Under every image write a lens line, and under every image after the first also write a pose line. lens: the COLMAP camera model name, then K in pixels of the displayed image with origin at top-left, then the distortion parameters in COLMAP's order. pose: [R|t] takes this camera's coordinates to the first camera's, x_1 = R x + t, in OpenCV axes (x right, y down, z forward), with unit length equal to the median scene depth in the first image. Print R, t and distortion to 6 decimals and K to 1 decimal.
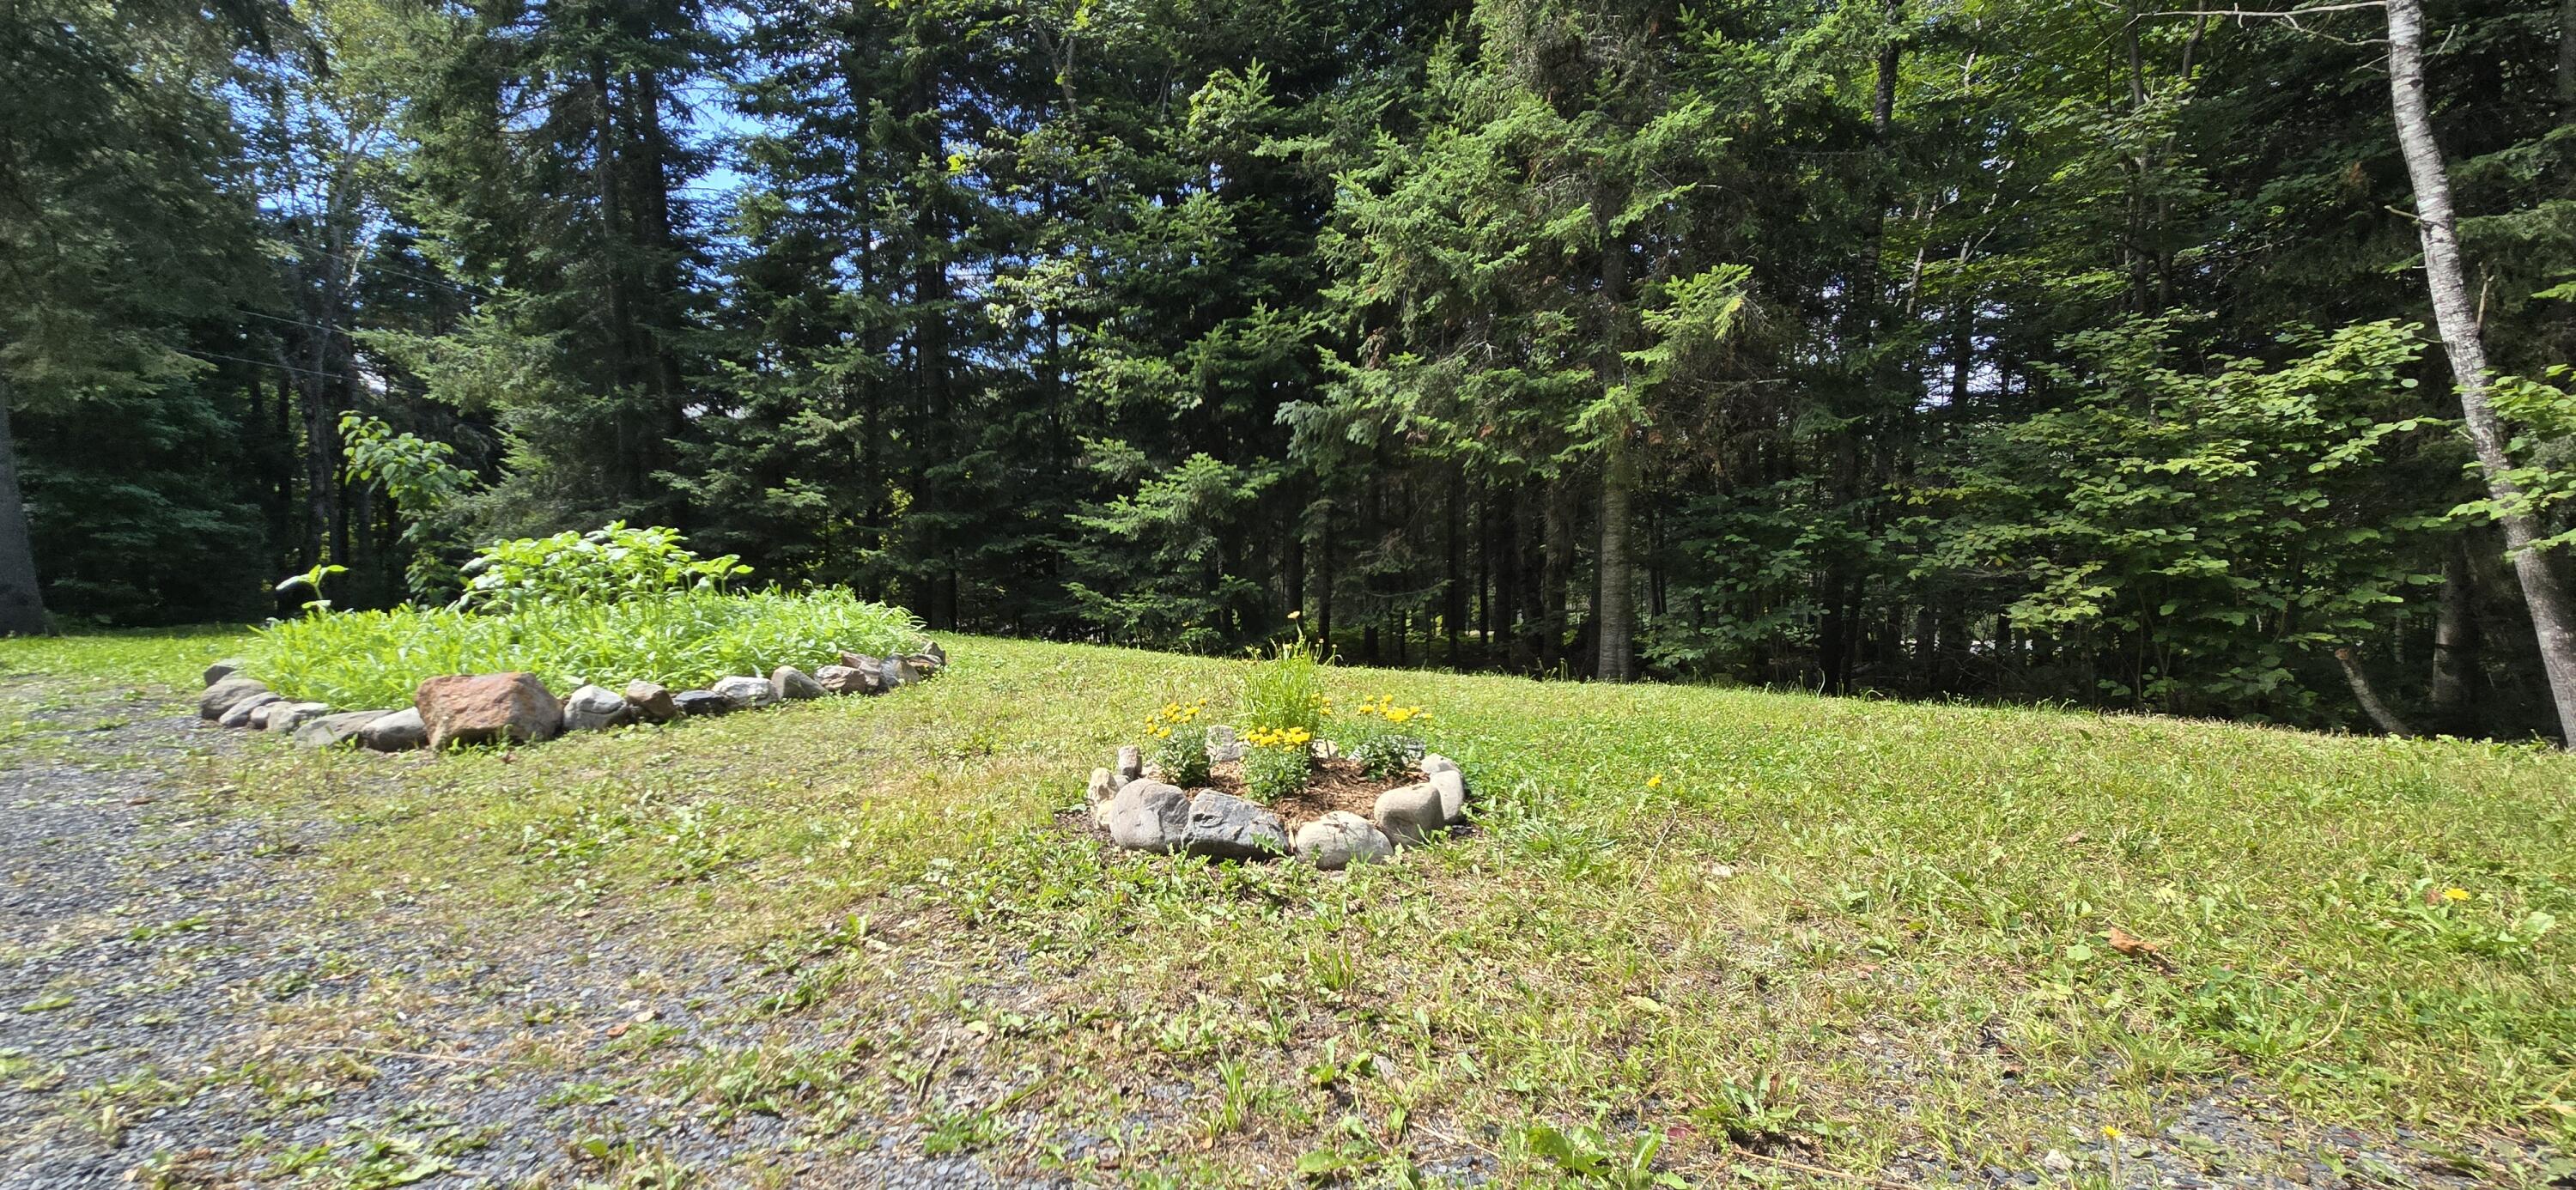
lens RADIAL K [[1057.8, 0, 1271.3], [0, 1057.8, 609.7], [0, 0, 1]] dist [0.008268, 0.000271]
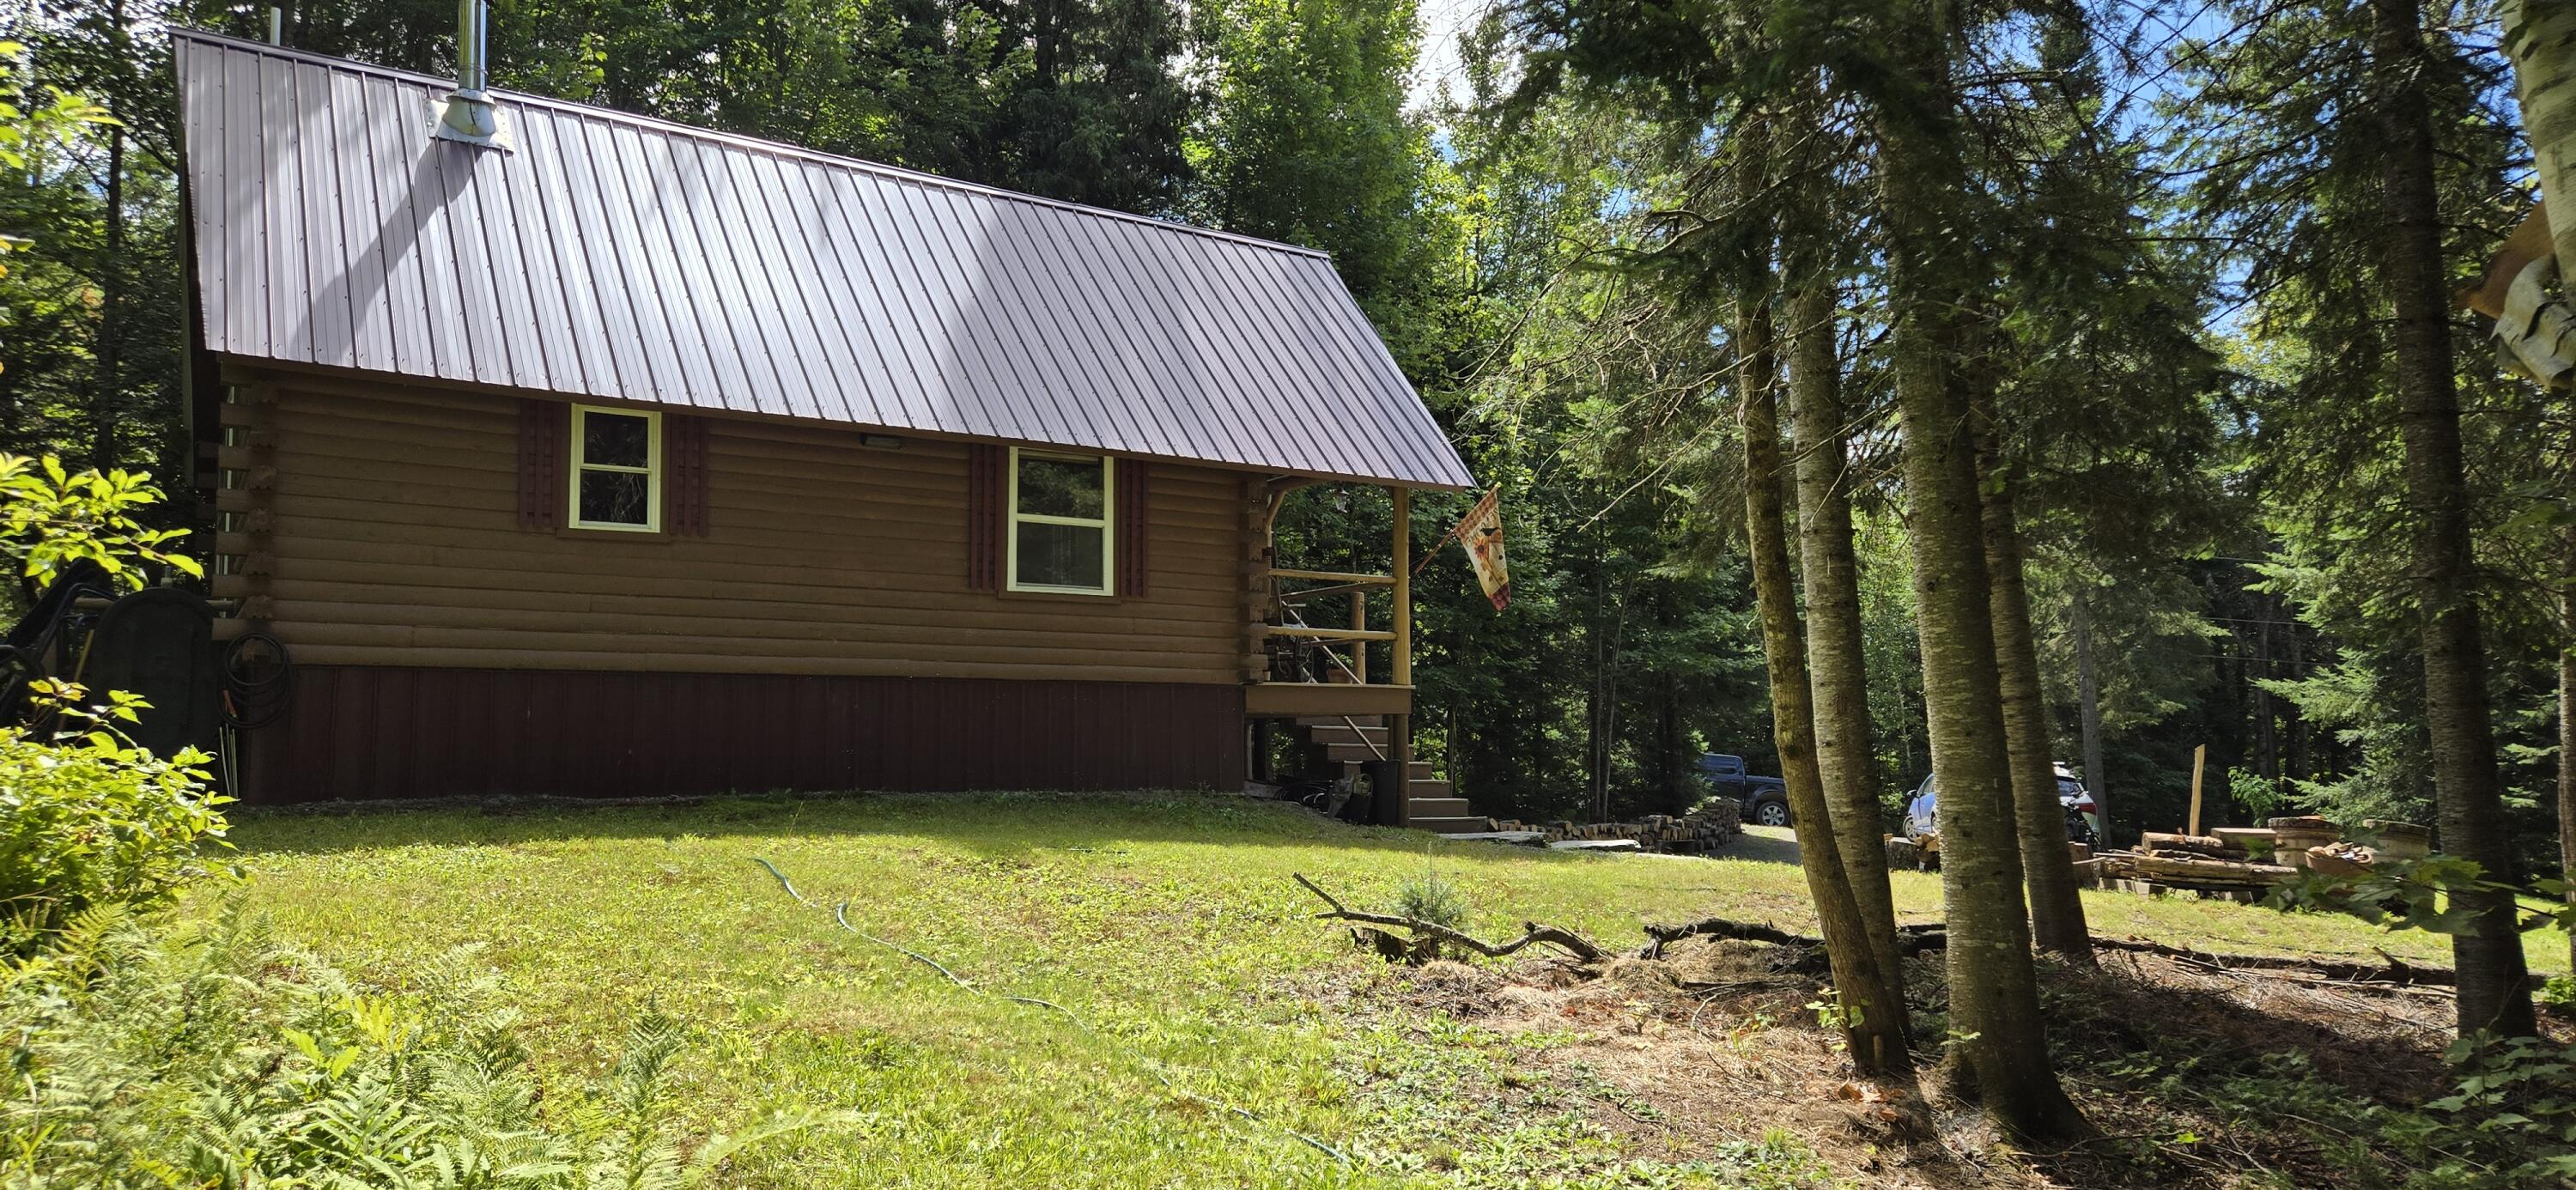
lens RADIAL K [[1732.3, 0, 1276.3], [0, 1732.3, 596.6], [0, 0, 1]] dist [0.076739, -0.051838]
pose [[0.313219, -0.083394, -0.946012, 0.785920], [-0.055373, 0.992839, -0.105855, -0.019579], [0.948065, 0.085540, 0.306358, -0.801168]]
